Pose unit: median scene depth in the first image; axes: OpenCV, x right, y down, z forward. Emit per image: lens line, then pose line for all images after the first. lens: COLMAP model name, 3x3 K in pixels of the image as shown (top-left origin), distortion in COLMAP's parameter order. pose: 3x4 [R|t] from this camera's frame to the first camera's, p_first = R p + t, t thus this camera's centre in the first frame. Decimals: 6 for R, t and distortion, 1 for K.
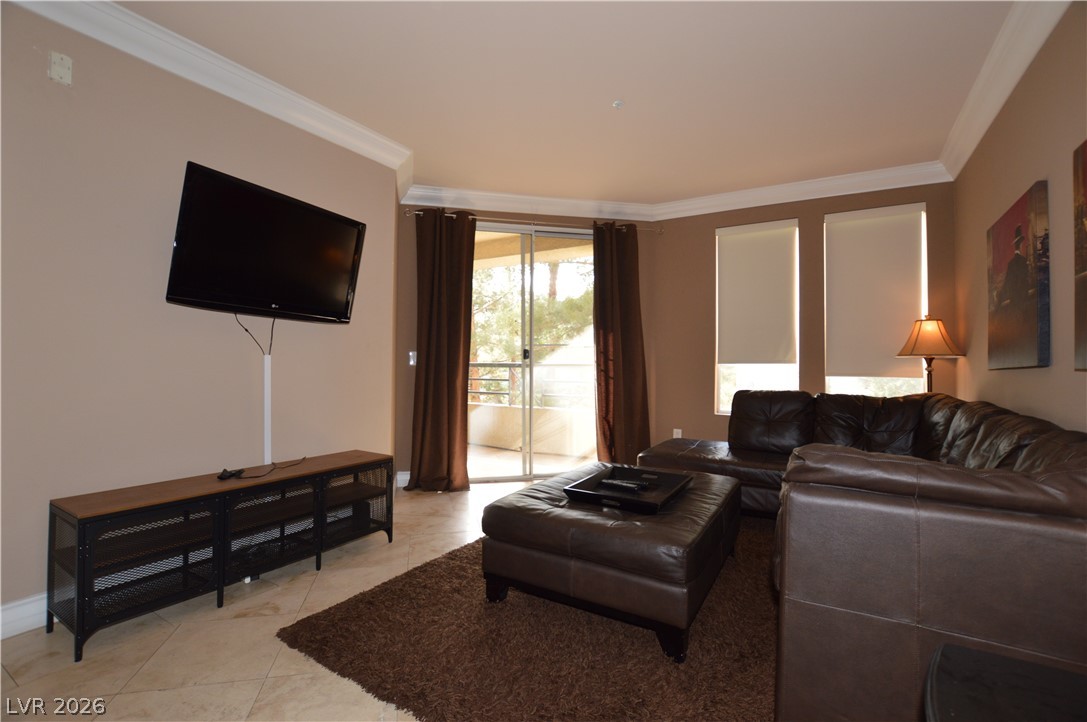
lens RADIAL K [[484.7, 0, 544.9], [0, 484.7, 358.3], [0, 0, 1]] dist [-0.030098, 0.002881]
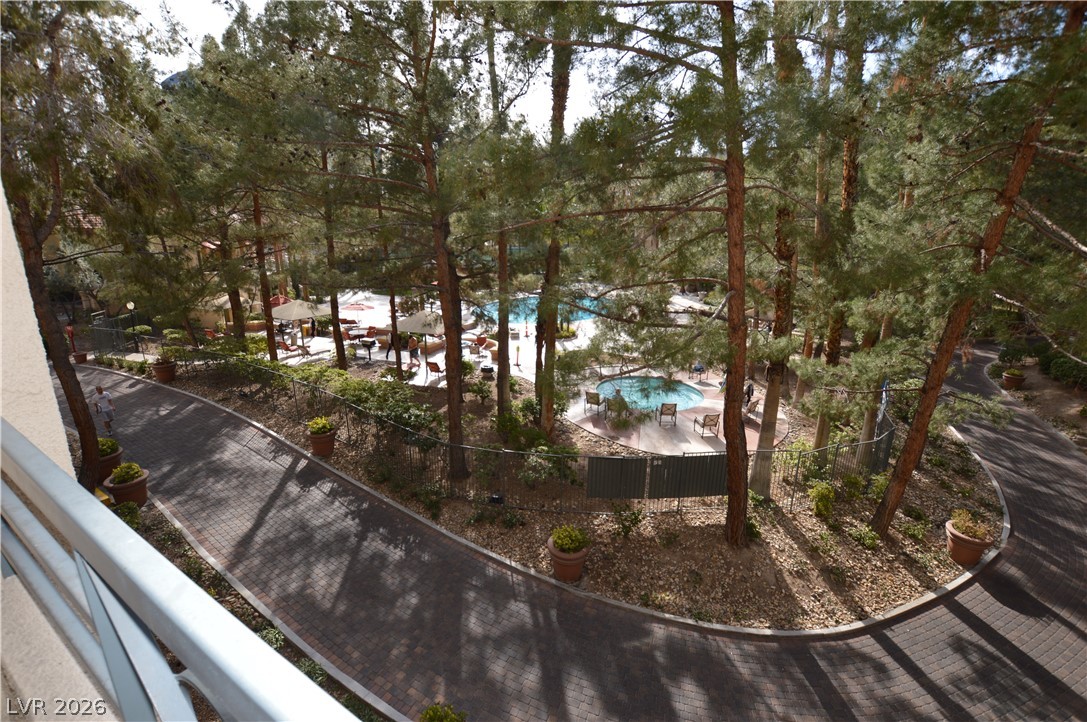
lens RADIAL K [[484.7, 0, 544.9], [0, 484.7, 358.3], [0, 0, 1]] dist [-0.030098, 0.002881]
pose [[0.999858, 0.010068, -0.013501, 0.048256], [-0.006011, 0.962190, 0.272312, -0.076699], [0.015732, -0.272192, 0.962114, 1.418116]]
